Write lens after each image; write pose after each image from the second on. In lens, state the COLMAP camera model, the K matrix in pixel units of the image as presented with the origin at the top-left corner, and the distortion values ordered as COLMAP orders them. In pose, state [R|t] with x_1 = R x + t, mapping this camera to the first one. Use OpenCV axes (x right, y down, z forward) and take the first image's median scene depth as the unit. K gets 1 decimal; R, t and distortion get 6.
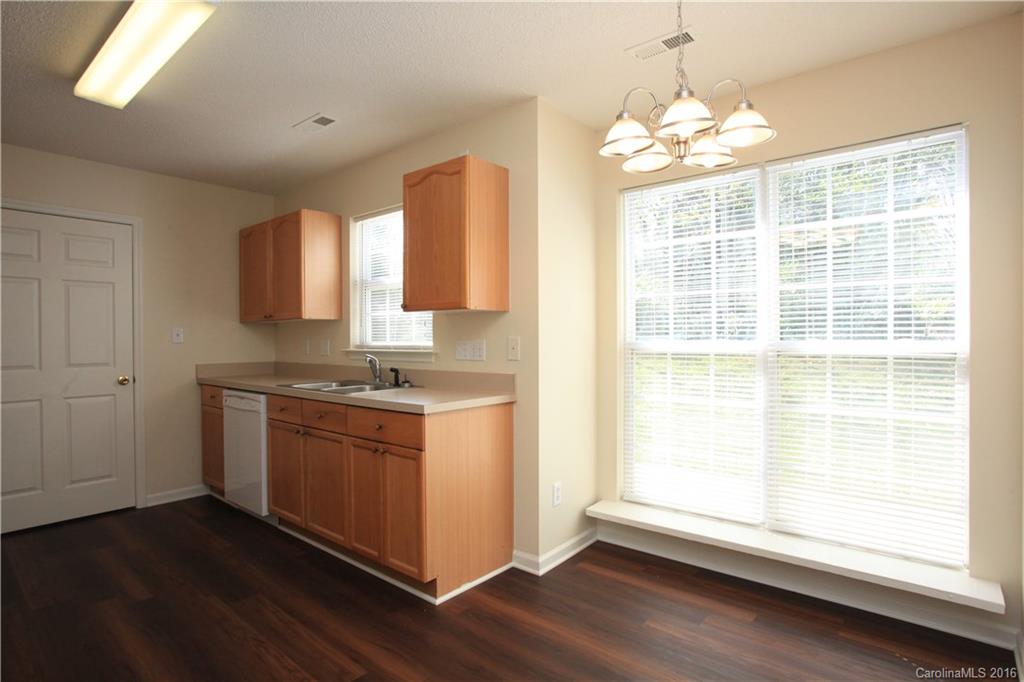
lens RADIAL K [[533.3, 0, 515.4], [0, 533.3, 339.5], [0, 0, 1]] dist [-0.001994, -0.000024]
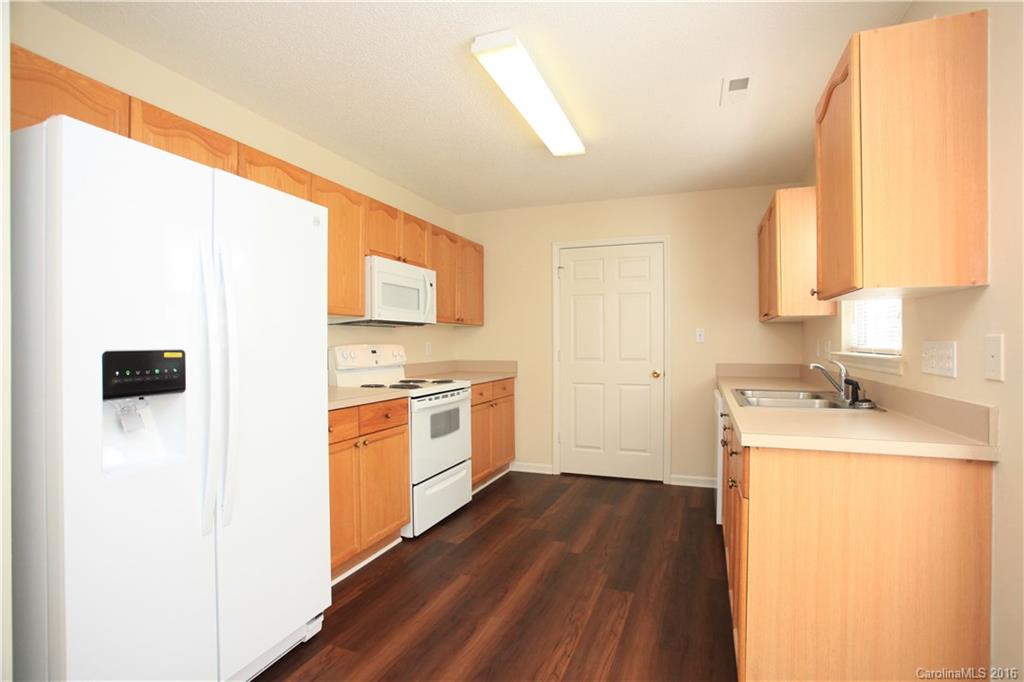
lens RADIAL K [[503.7, 0, 514.9], [0, 503.7, 344.0], [0, 0, 1]] dist [-0.034677, 0.000165]
pose [[0.335163, 0.008658, -0.942120, 0.241093], [-0.000515, 0.999959, 0.009006, 0.000234], [0.942160, -0.002533, 0.335153, 0.358166]]
